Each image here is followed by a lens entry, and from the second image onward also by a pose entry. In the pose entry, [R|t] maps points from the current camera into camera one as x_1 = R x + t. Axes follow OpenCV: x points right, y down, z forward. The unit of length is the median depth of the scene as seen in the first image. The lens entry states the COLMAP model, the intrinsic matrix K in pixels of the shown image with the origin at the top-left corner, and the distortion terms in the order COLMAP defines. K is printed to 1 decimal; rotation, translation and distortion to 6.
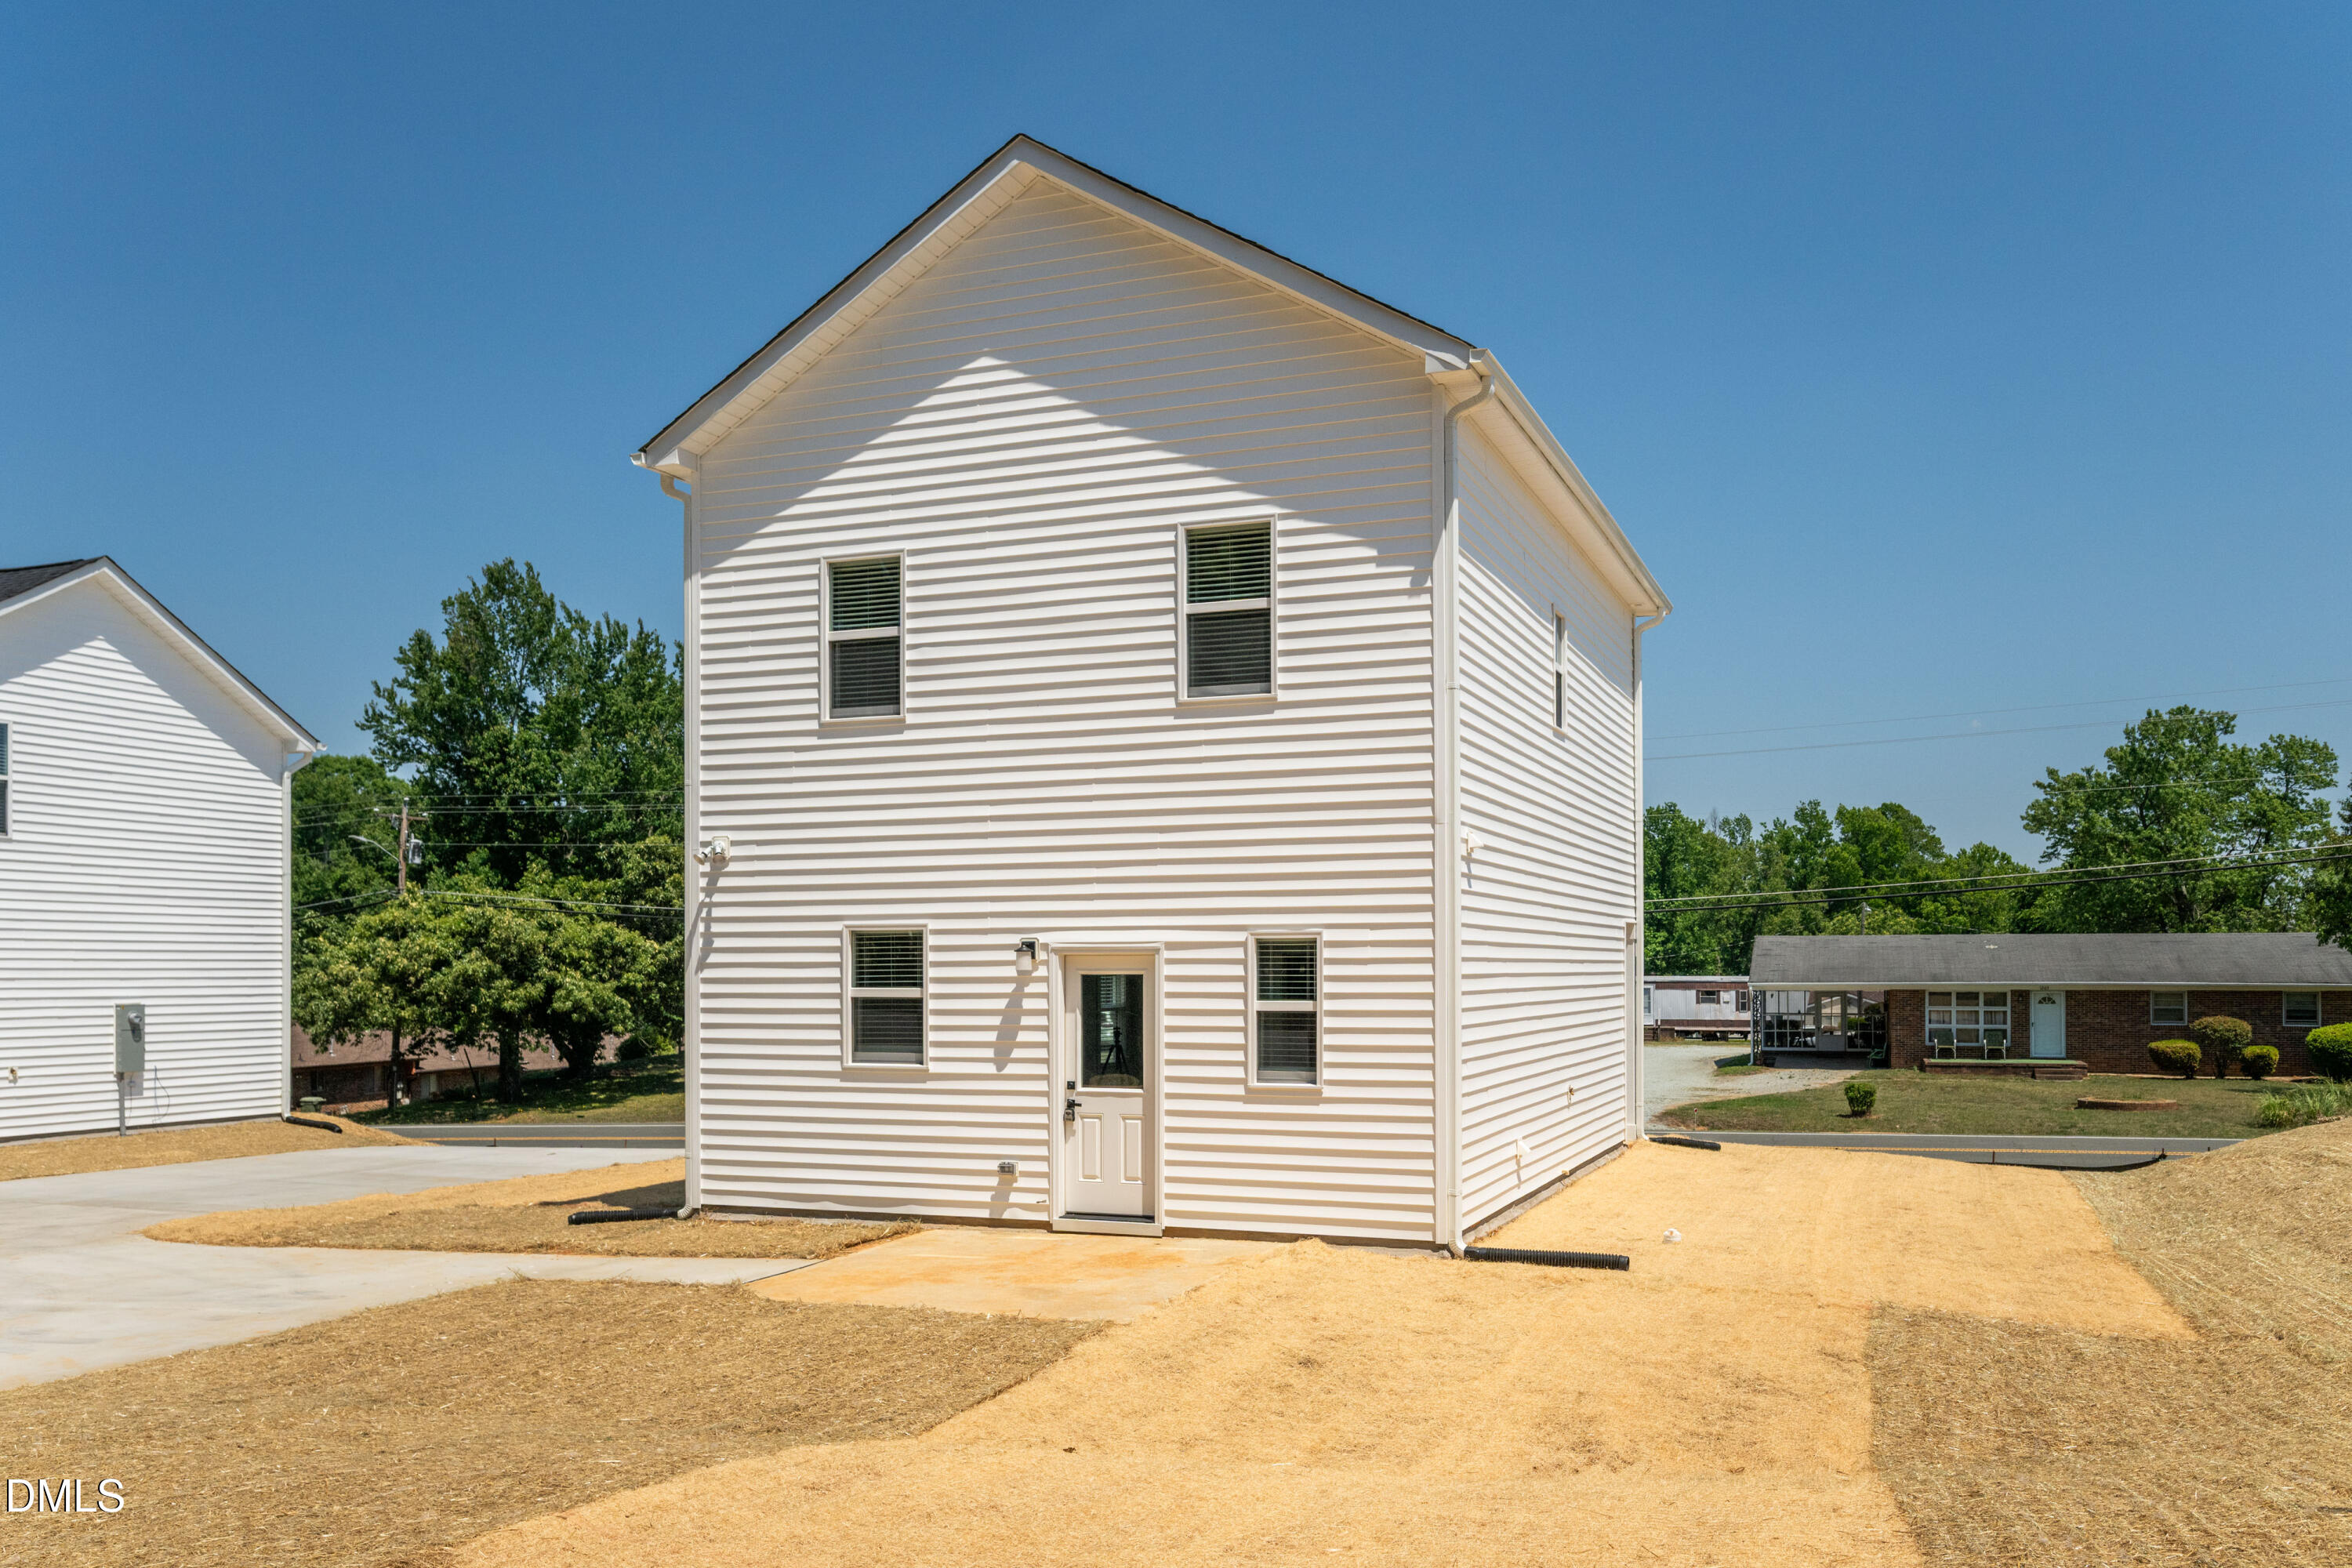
lens RADIAL K [[1894.4, 0, 1176.5], [0, 1894.4, 959.6], [0, 0, 1]] dist [0.003535, 0.001571]
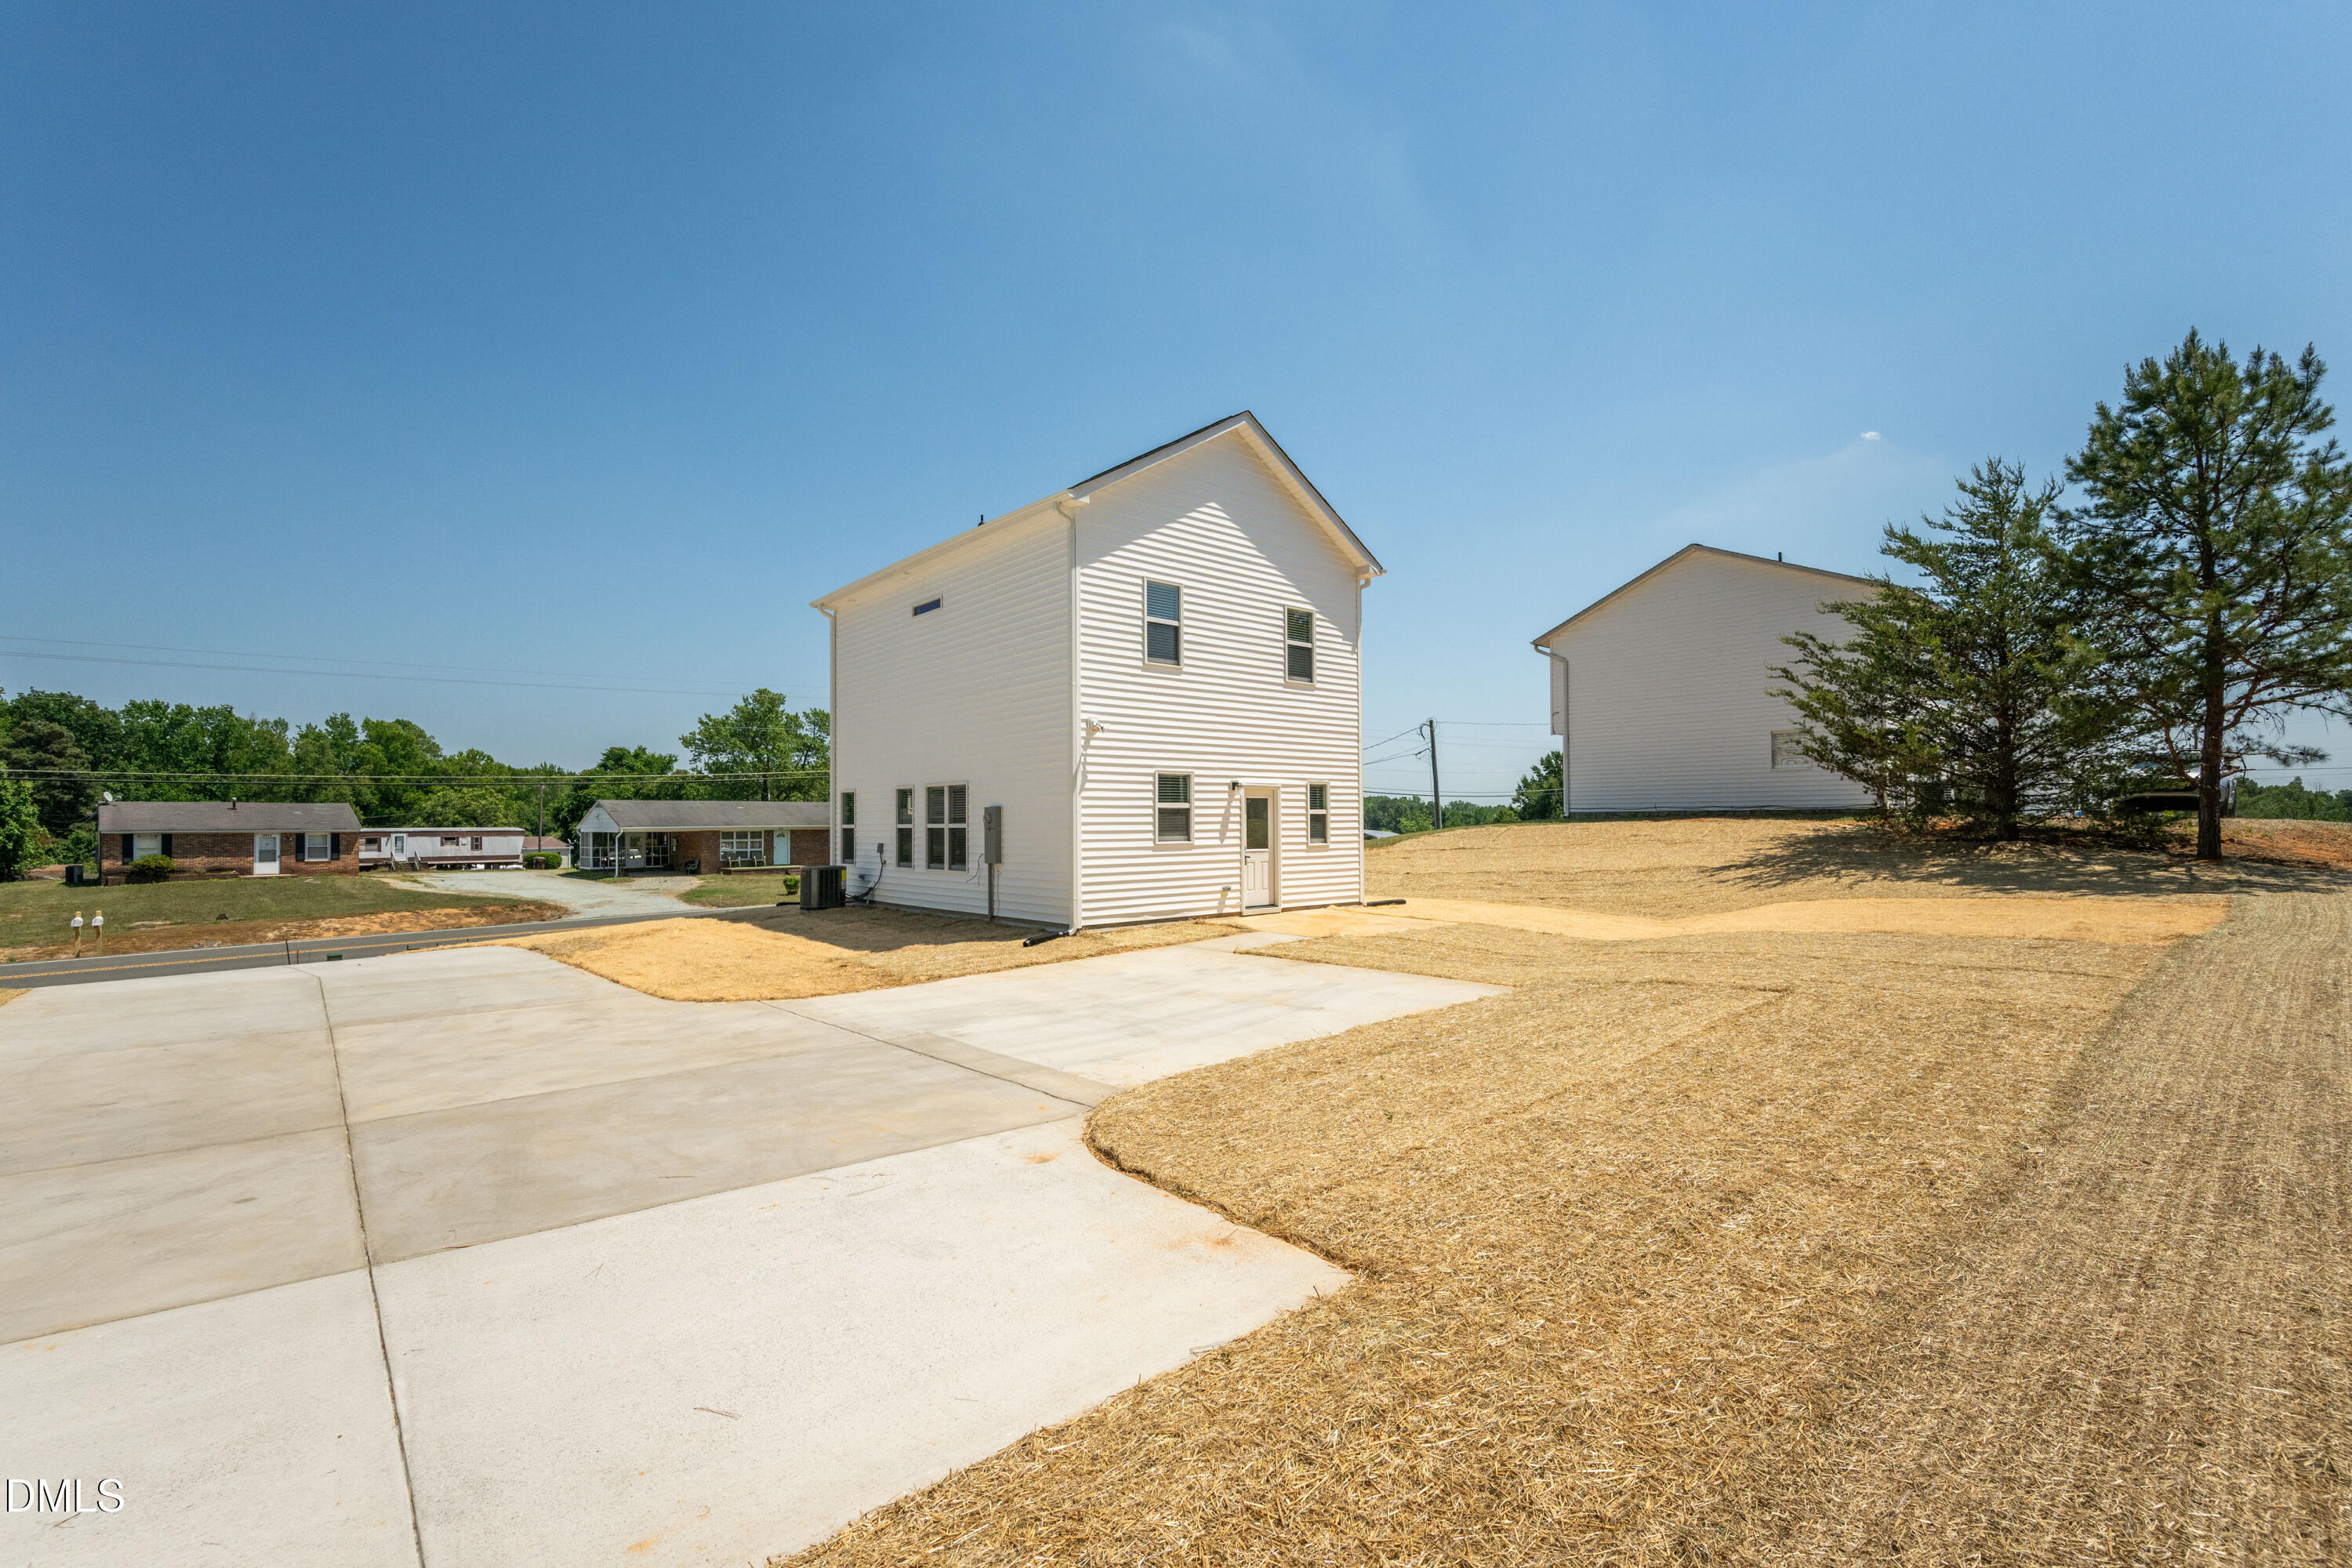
lens RADIAL K [[1024.7, 0, 1224.7], [0, 1024.7, 814.0], [0, 0, 1]] dist [-0.000552, -0.000055]
pose [[0.437432, 0.008055, 0.899215, -1.090477], [0.000678, 0.999957, -0.009287, 0.036271], [-0.899251, 0.004672, 0.437408, 0.485940]]
